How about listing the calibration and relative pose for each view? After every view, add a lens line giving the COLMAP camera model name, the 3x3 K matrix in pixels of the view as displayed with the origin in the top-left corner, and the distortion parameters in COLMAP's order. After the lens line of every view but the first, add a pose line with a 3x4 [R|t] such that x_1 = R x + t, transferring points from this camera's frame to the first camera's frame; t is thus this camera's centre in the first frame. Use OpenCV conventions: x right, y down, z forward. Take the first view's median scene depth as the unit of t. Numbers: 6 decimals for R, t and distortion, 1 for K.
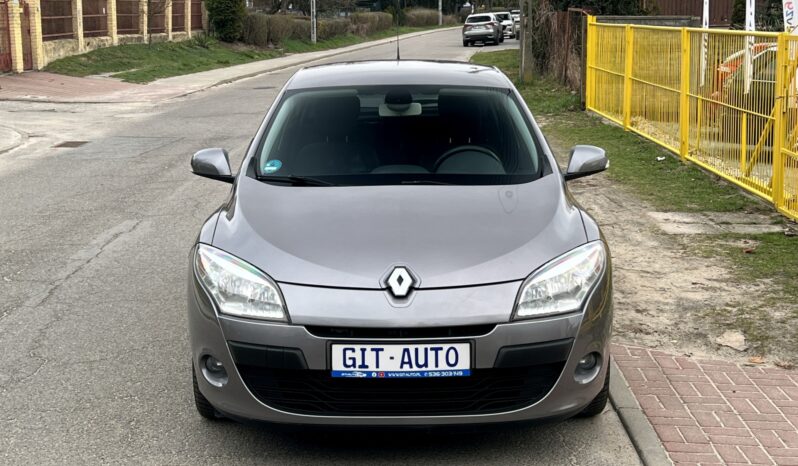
lens RADIAL K [[1184.2, 0, 398.0], [0, 1184.2, 215.1], [0, 0, 1]] dist [0.122379, 0.000000]
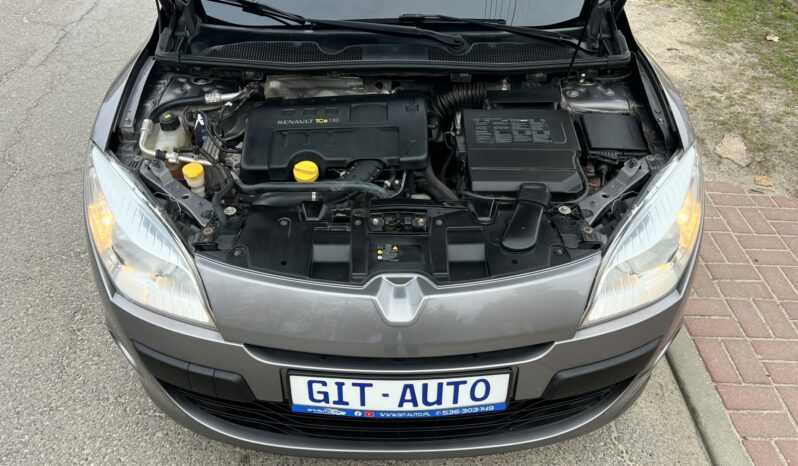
lens RADIAL K [[622.3, 0, 395.5], [0, 622.3, 235.2], [0, 0, 1]] dist [0.052816, -0.061257]
pose [[0.999716, 0.003333, 0.023617, -0.007995], [-0.014564, 0.869462, 0.493786, -0.117438], [-0.018888, -0.493989, 0.869263, 0.750360]]
